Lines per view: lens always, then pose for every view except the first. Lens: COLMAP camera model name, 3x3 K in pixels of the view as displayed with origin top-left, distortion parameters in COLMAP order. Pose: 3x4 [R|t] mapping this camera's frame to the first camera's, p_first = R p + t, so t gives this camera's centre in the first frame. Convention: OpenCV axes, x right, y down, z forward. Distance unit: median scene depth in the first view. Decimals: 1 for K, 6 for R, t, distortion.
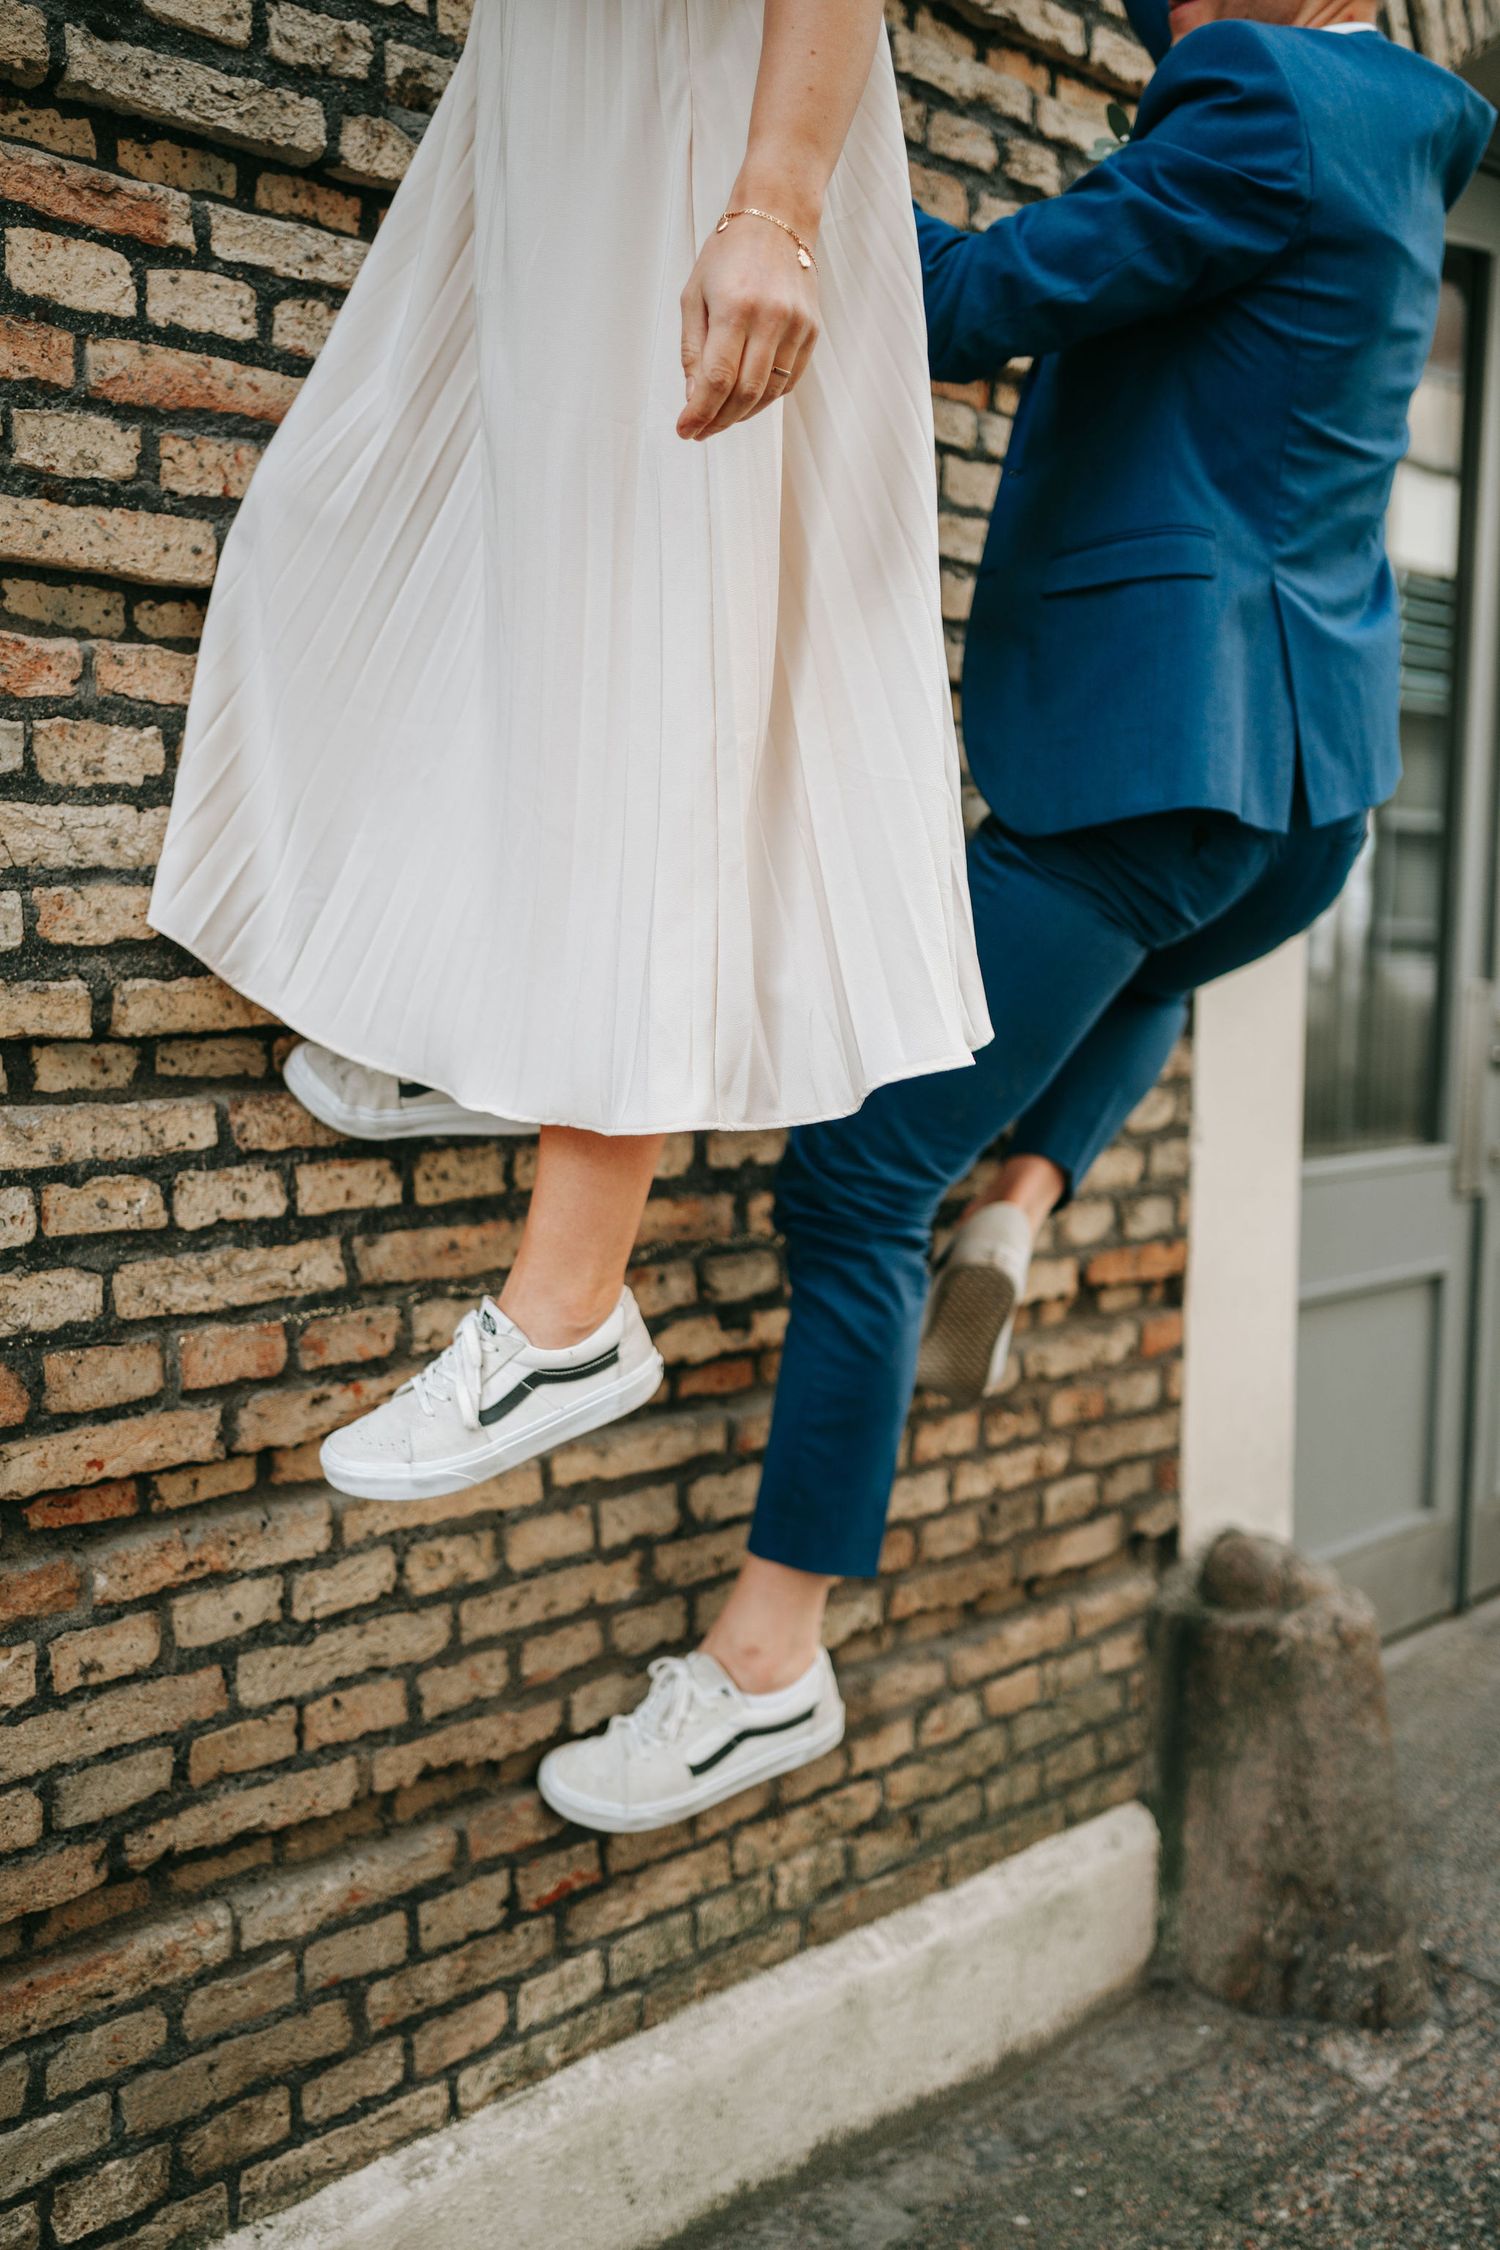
lens RADIAL K [[2227.6, 0, 739.4], [0, 2227.6, 1141.2], [0, 0, 1]] dist [-0.052106, 0.201689]
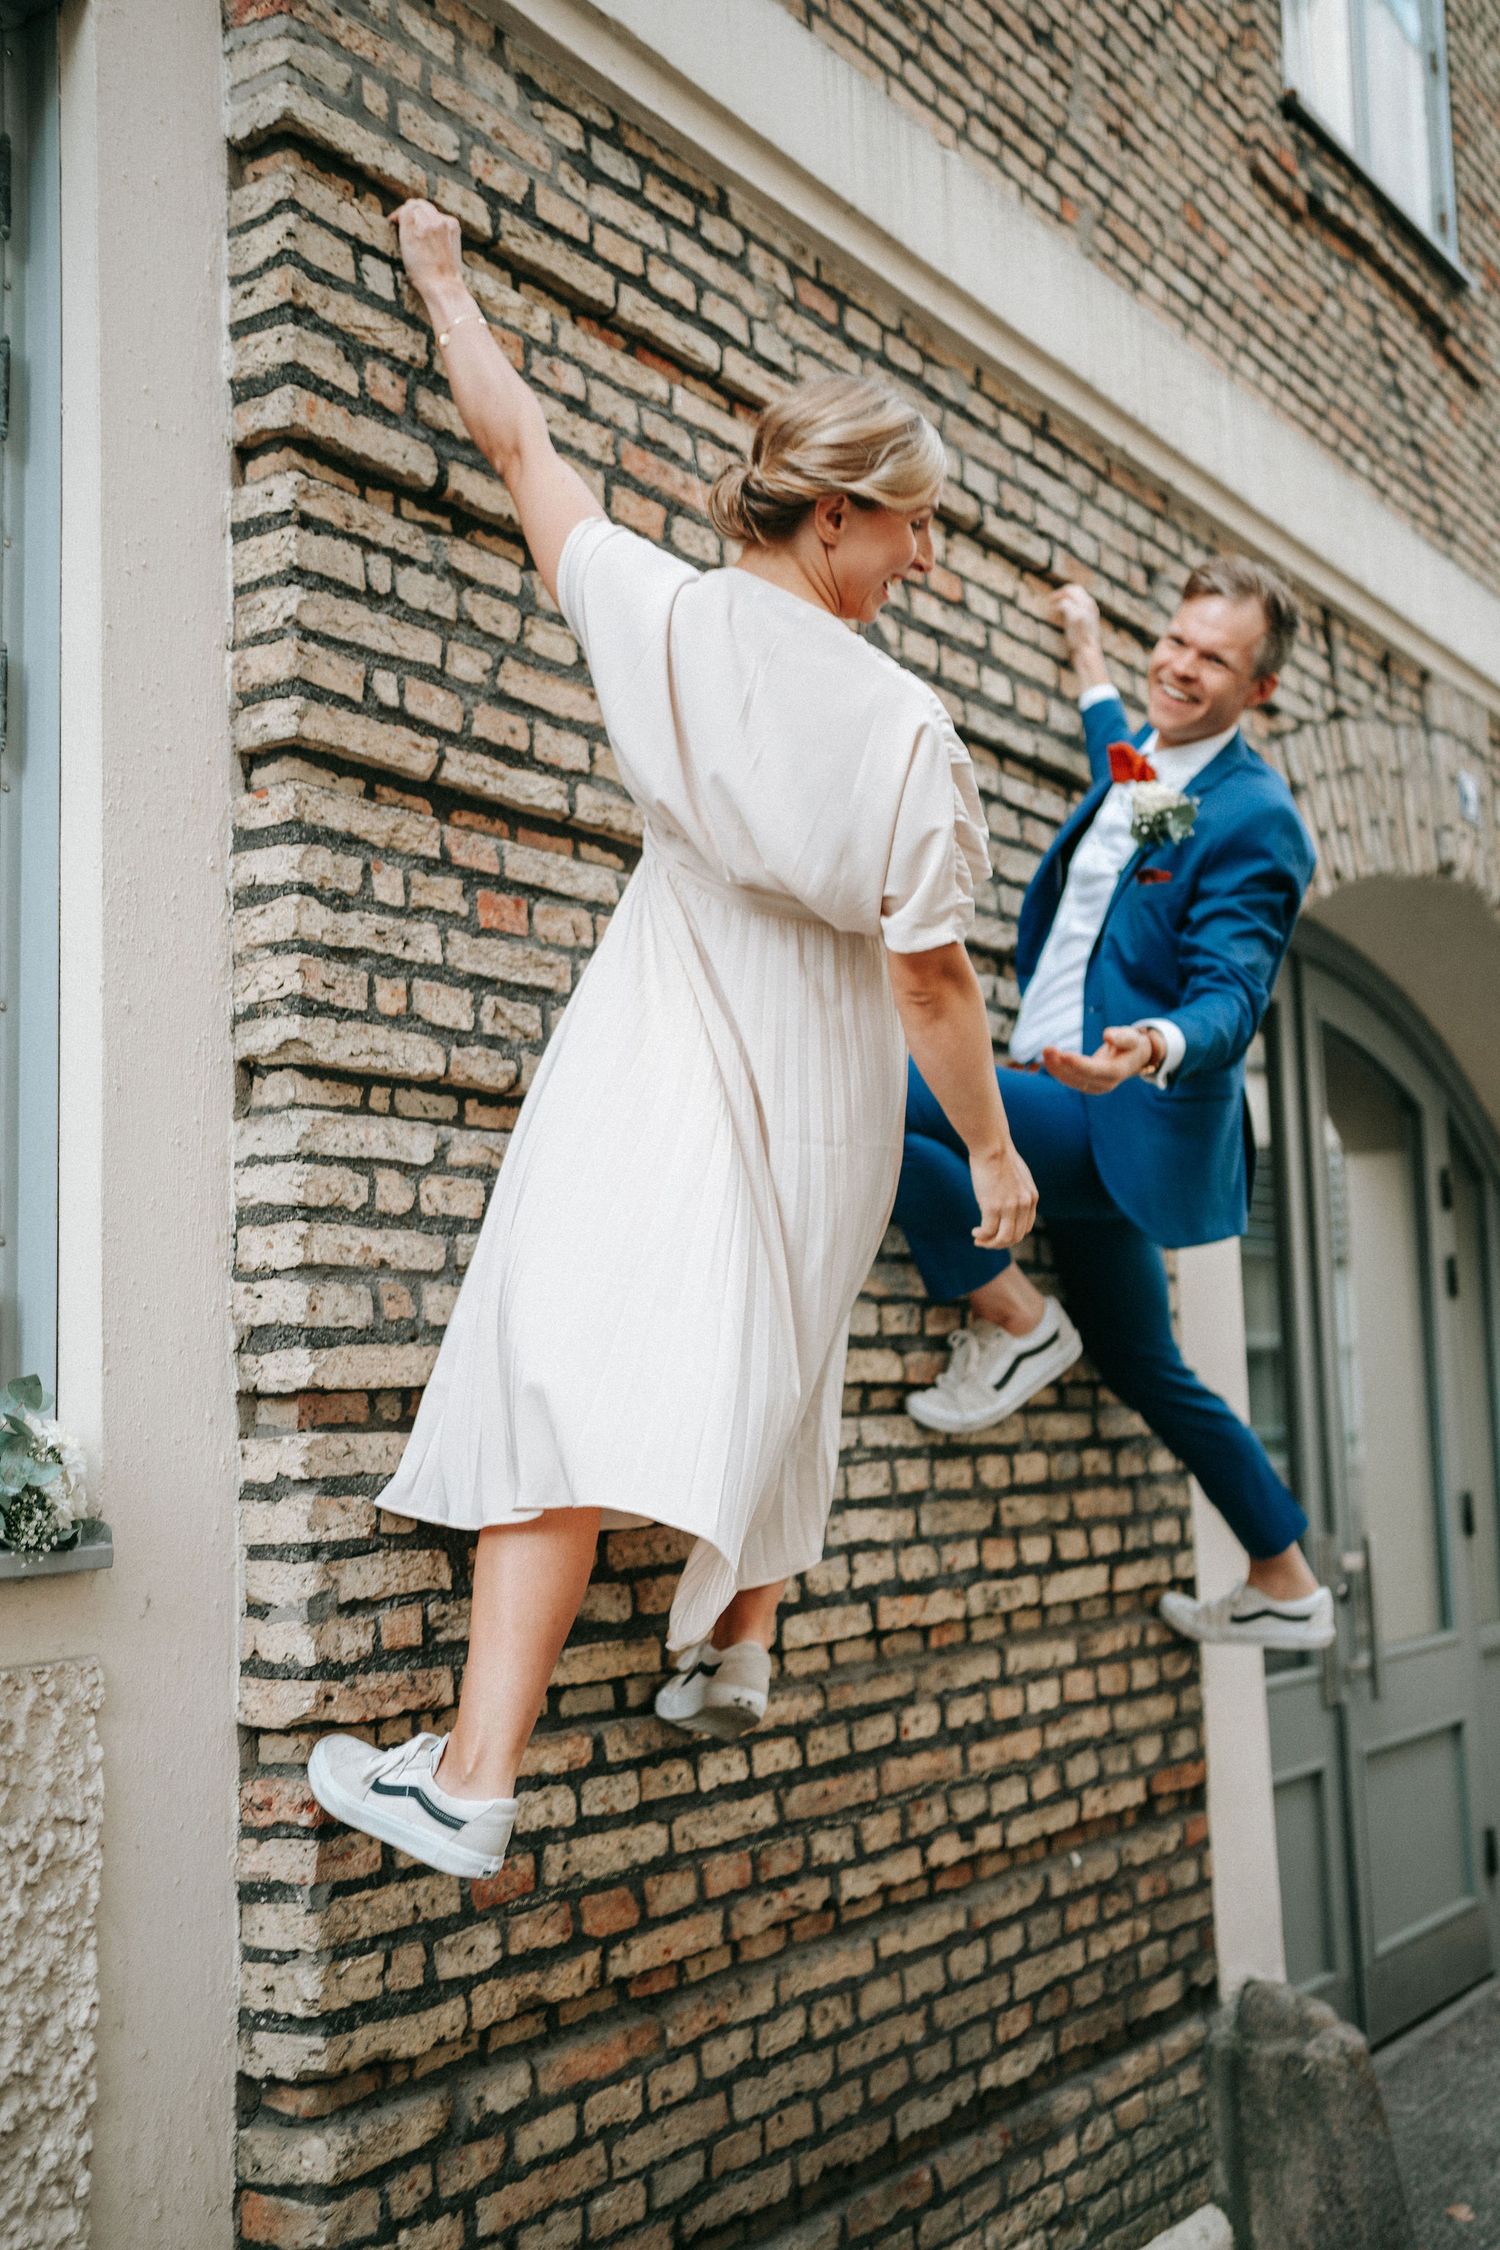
lens RADIAL K [[2227.6, 0, 739.4], [0, 2227.6, 1141.2], [0, 0, 1]] dist [-0.052106, 0.201689]
pose [[0.990787, -0.015399, 0.134549, -0.359466], [0.045103, 0.974316, -0.220621, -0.050849], [-0.127696, 0.224657, 0.966035, -0.518386]]
